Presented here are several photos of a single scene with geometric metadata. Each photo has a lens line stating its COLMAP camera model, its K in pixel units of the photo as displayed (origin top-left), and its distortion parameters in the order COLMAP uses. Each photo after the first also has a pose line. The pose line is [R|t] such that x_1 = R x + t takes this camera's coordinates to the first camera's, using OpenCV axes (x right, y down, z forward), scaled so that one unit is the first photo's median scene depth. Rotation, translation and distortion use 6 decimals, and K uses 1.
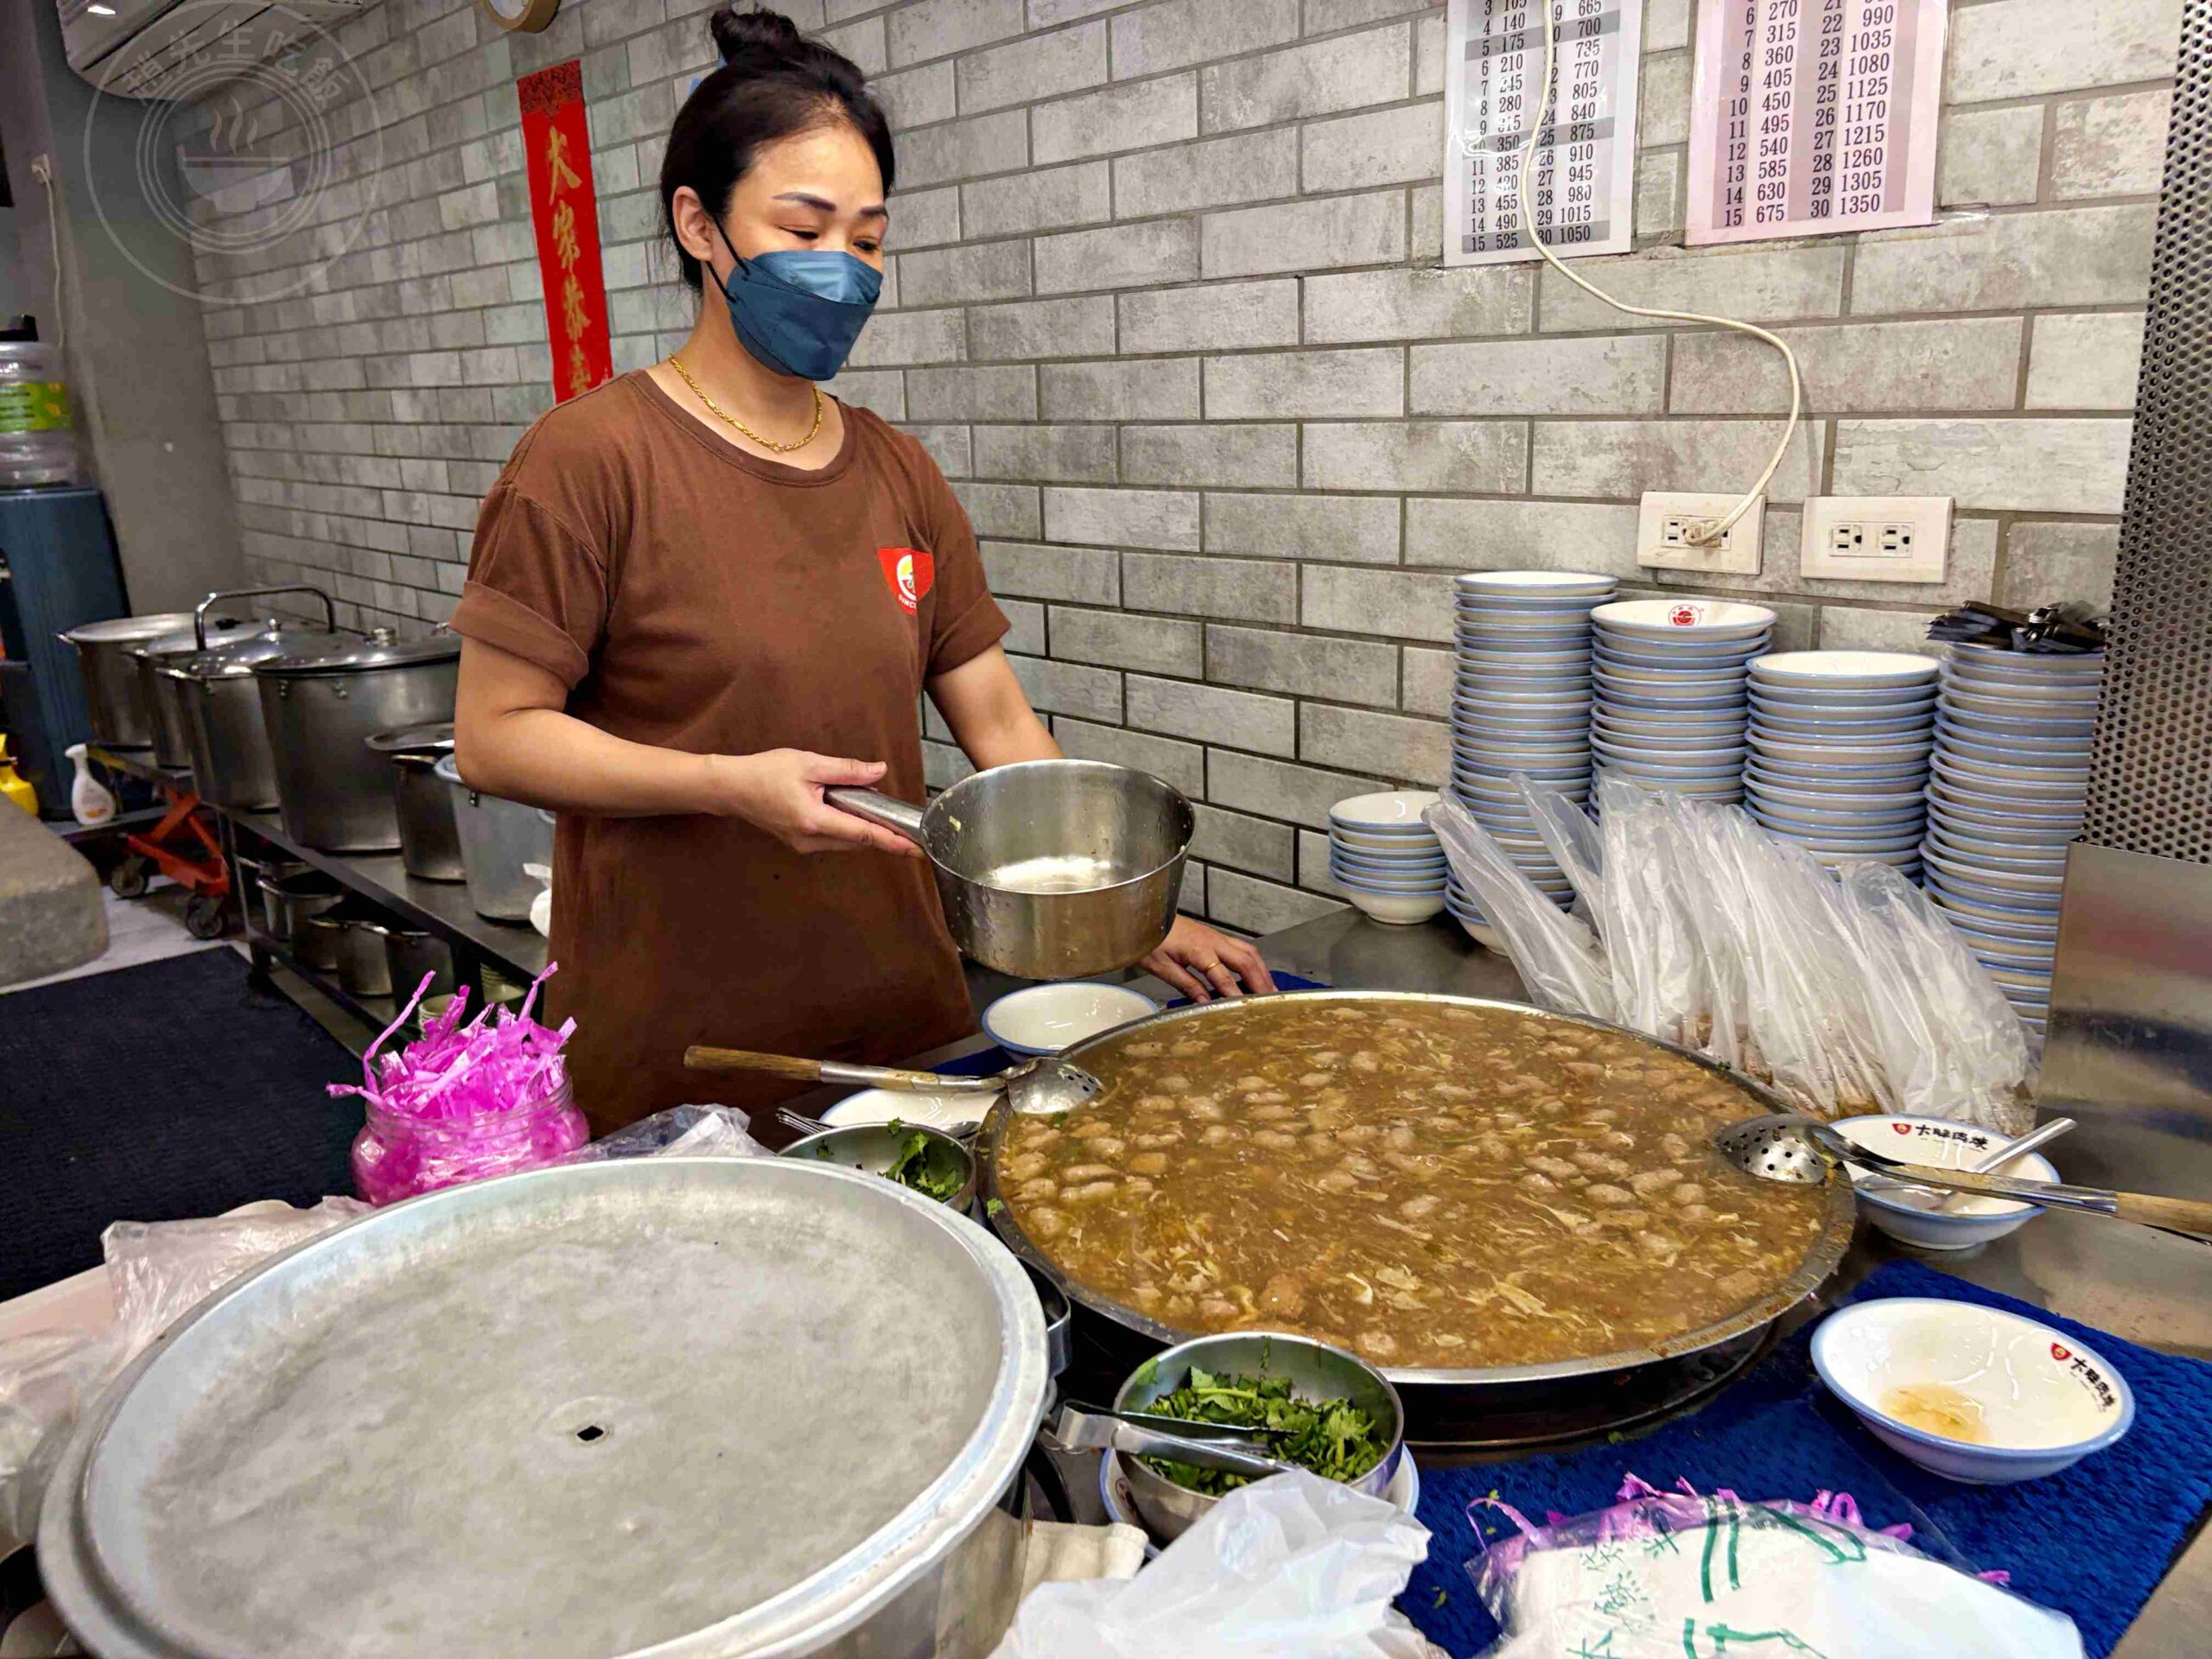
lens RADIAL K [[1660.1, 0, 1106.0], [0, 1660.1, 829.5], [0, 0, 1]] dist [0.039423, -0.002877]
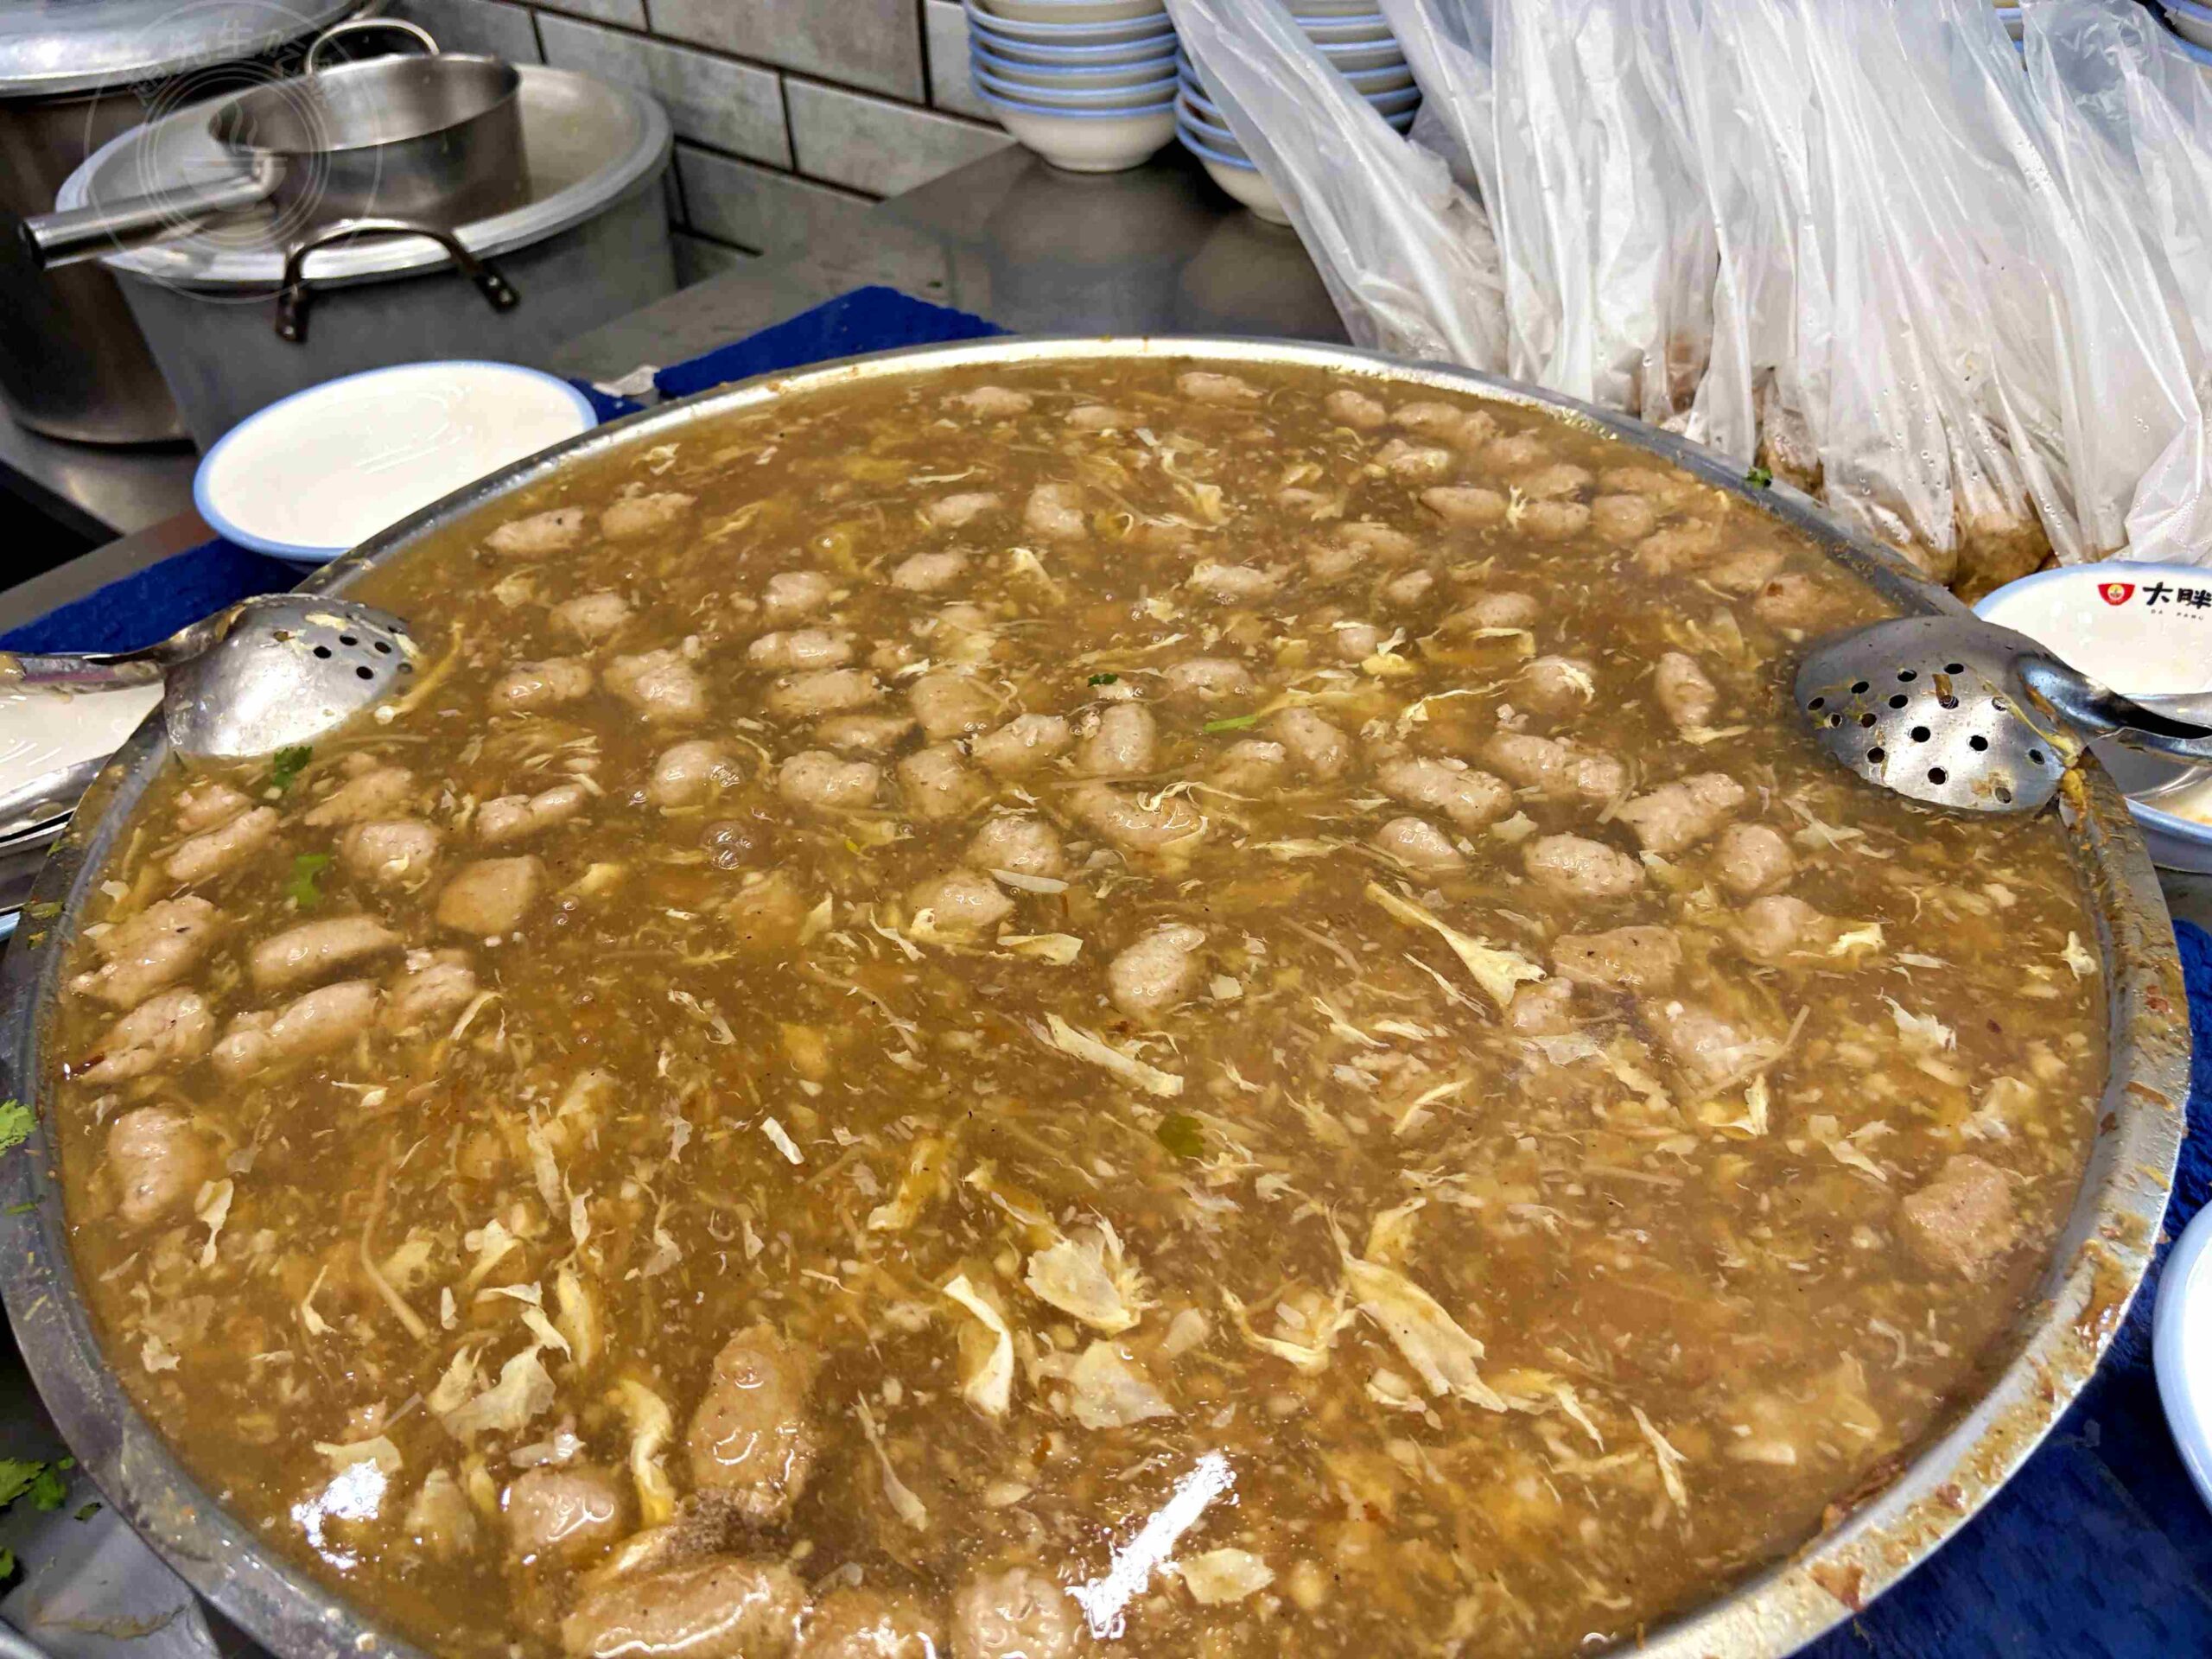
lens RADIAL K [[1660.1, 0, 1106.0], [0, 1660.1, 829.5], [0, 0, 1]] dist [0.039423, -0.002877]
pose [[0.985536, -0.110645, 0.128360, 0.115511], [0.044069, 0.898711, 0.436321, 0.014325], [-0.163635, -0.424353, 0.890589, 0.577417]]
